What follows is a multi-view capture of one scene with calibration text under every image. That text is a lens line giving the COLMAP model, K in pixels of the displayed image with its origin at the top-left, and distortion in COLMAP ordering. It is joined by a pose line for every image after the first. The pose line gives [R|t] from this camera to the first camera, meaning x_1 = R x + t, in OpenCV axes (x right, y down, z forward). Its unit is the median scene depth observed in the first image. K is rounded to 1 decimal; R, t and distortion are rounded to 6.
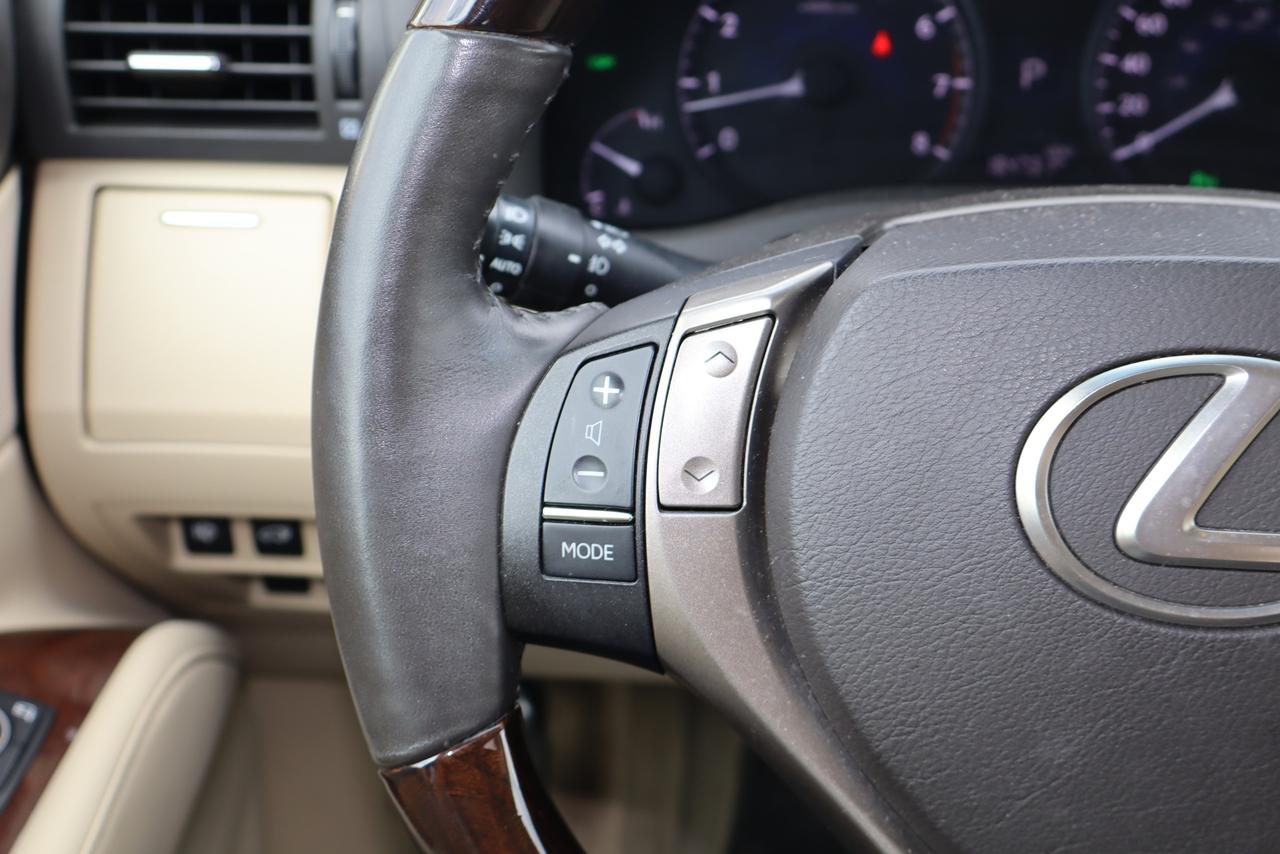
lens RADIAL K [[1703.6, 0, 646.7], [0, 1703.6, 423.2], [0, 0, 1]] dist [0.015530, 0.000000]
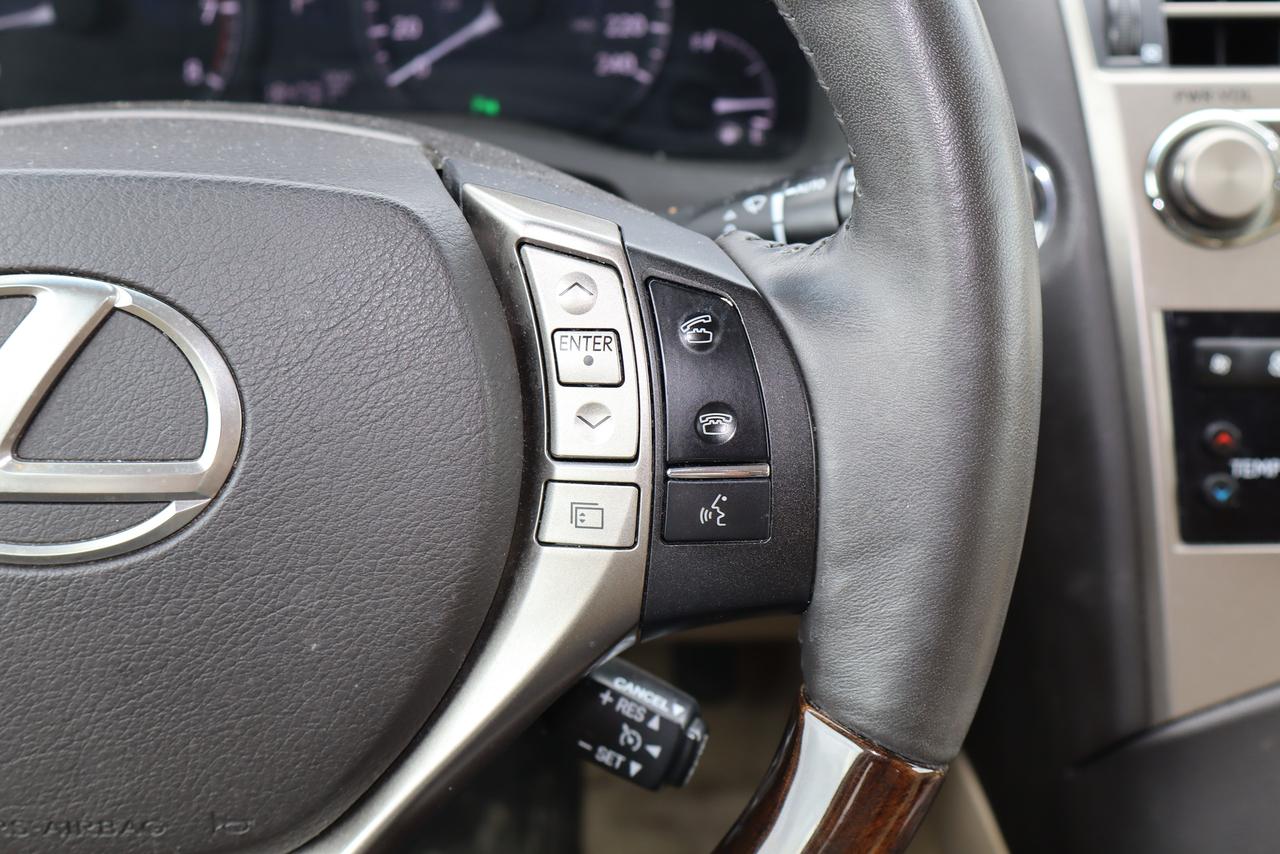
lens RADIAL K [[1703.6, 0, 637.2], [0, 1703.6, 428.4], [0, 0, 1]] dist [0.015530, 0.000000]
pose [[0.994246, -0.039967, 0.099384, 0.514907], [0.036996, 0.998817, 0.031554, 0.024304], [-0.100528, -0.027695, 0.994549, 0.031393]]
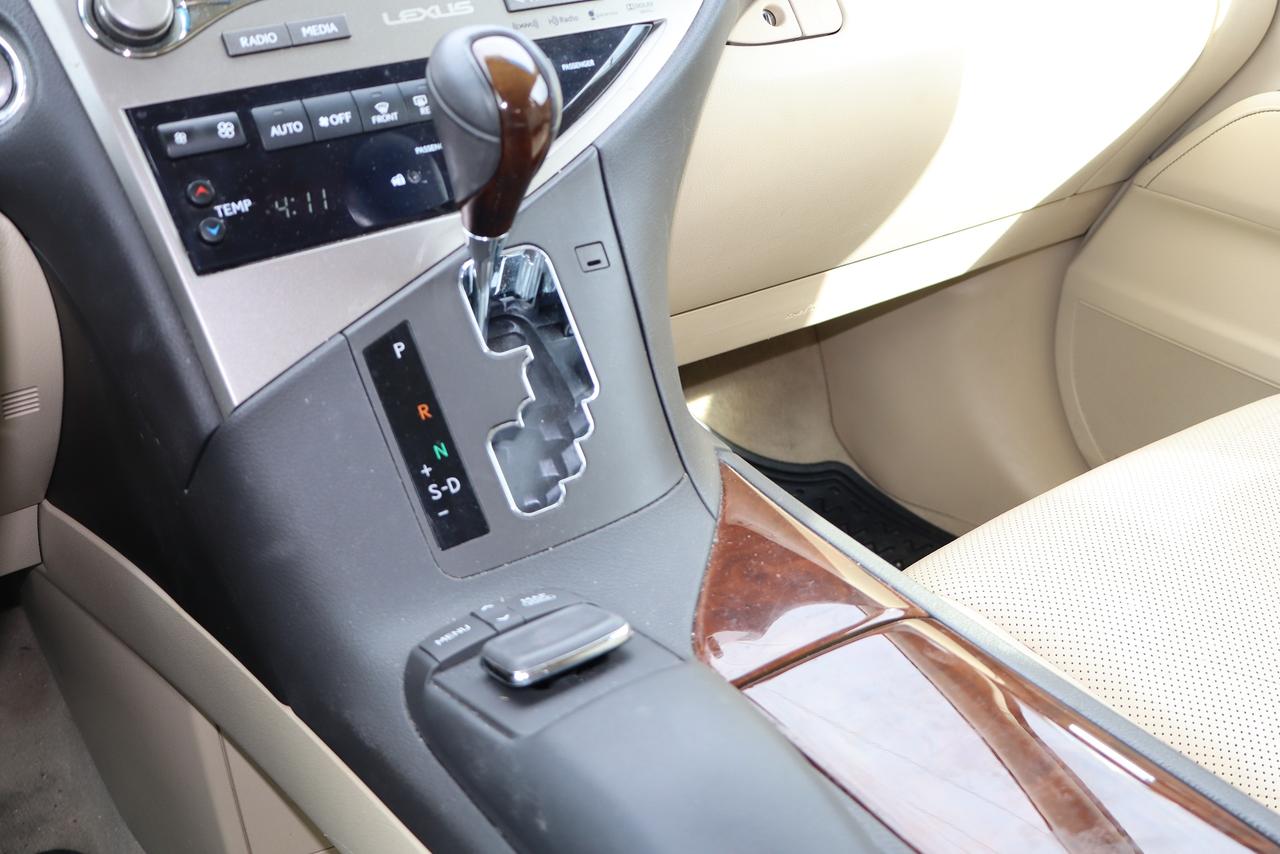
lens RADIAL K [[1343.7, 0, 647.0], [0, 1343.7, 415.3], [0, 0, 1]] dist [0.017158, 0.000000]
pose [[0.768307, -0.294728, 0.568190, 0.591770], [0.345172, 0.938327, 0.019981, 0.433593], [-0.539037, 0.180771, 0.822655, -0.048351]]
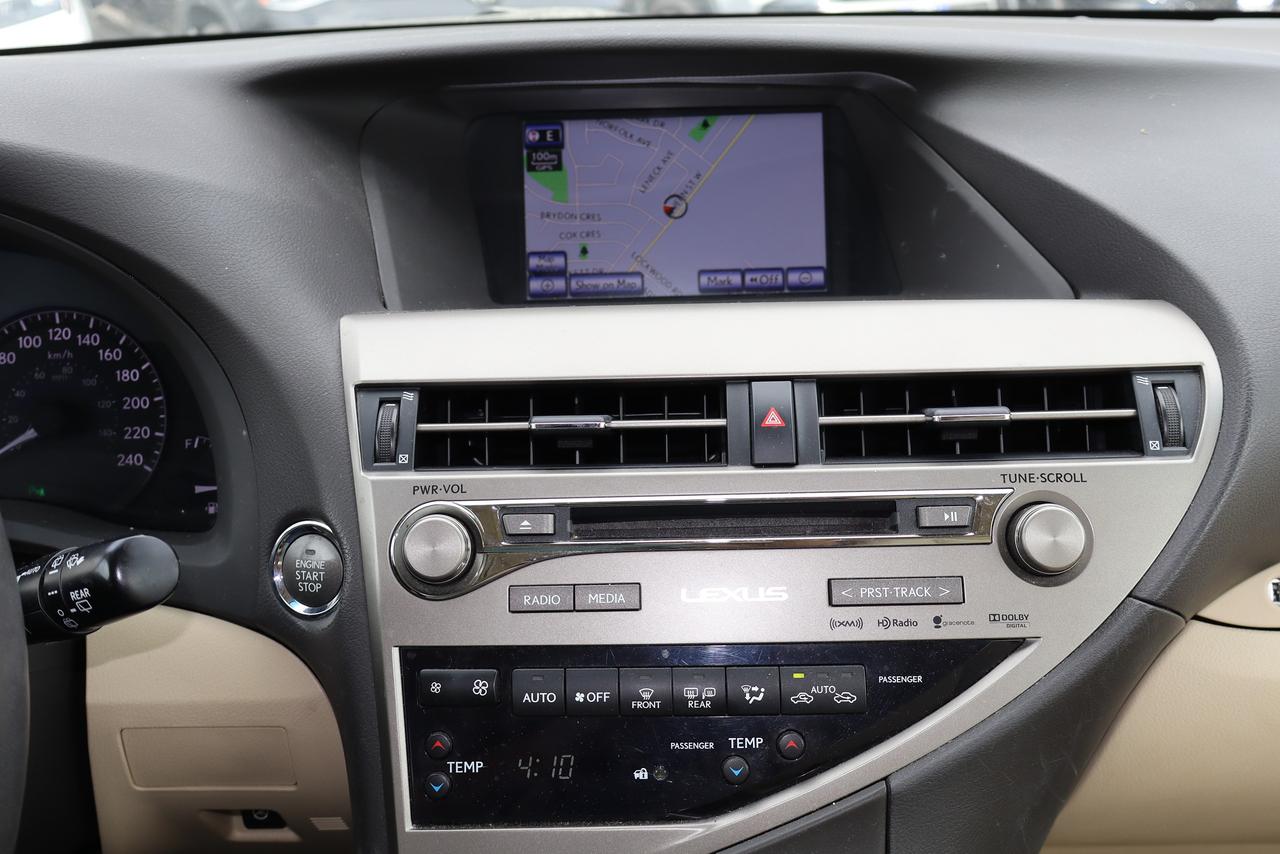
lens RADIAL K [[1343.7, 0, 637.8], [0, 1343.7, 417.5], [0, 0, 1]] dist [0.017158, 0.000000]
pose [[0.996990, -0.038095, 0.067525, 1.212725], [0.048817, 0.985081, -0.165023, -0.002118], [-0.060231, 0.167822, 0.983976, -0.132375]]
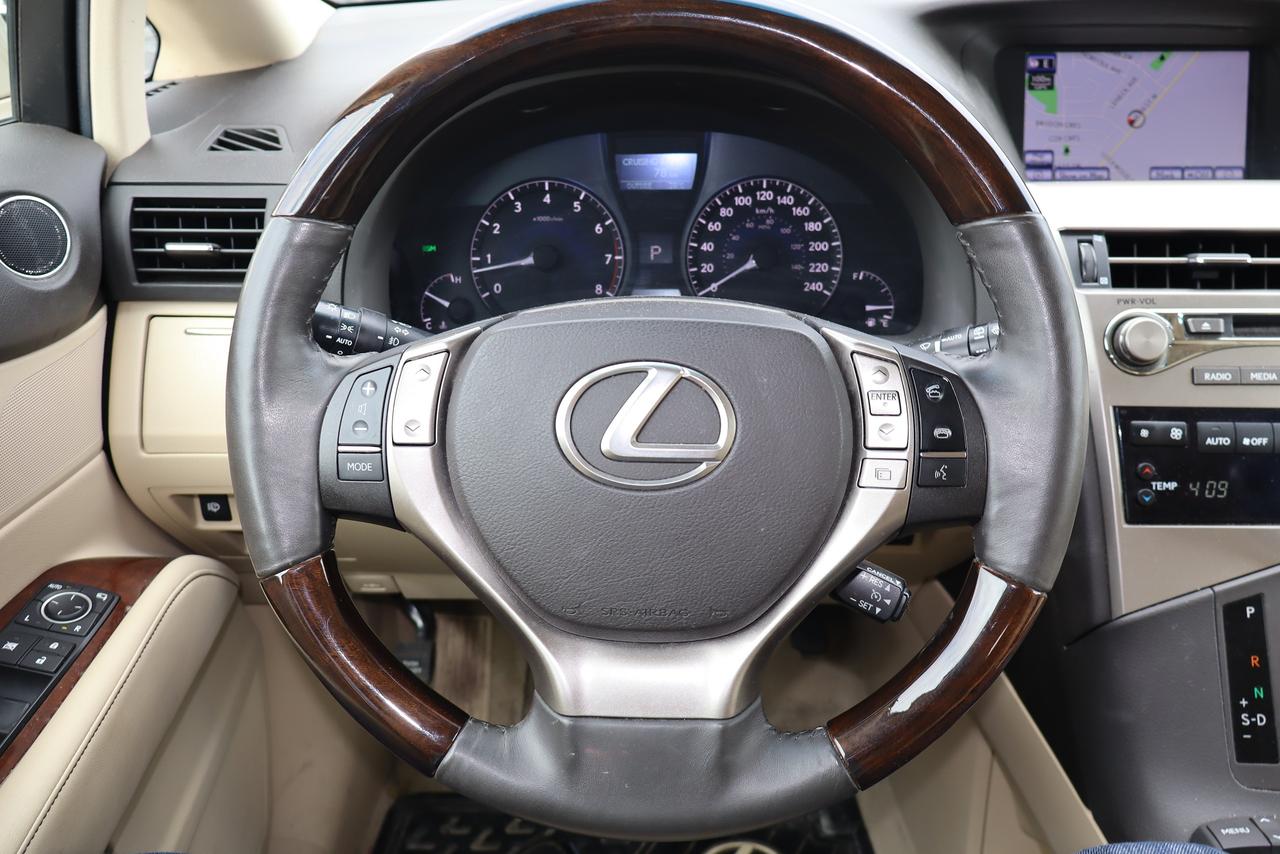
lens RADIAL K [[1092.4, 0, 637.7], [0, 1092.4, 420.5], [0, 0, 1]] dist [0.002998, 0.000880]
pose [[0.998110, -0.016022, 0.059325, 0.219337], [0.020501, 0.996921, -0.075684, 0.123971], [-0.057930, 0.076757, 0.995366, -0.331764]]
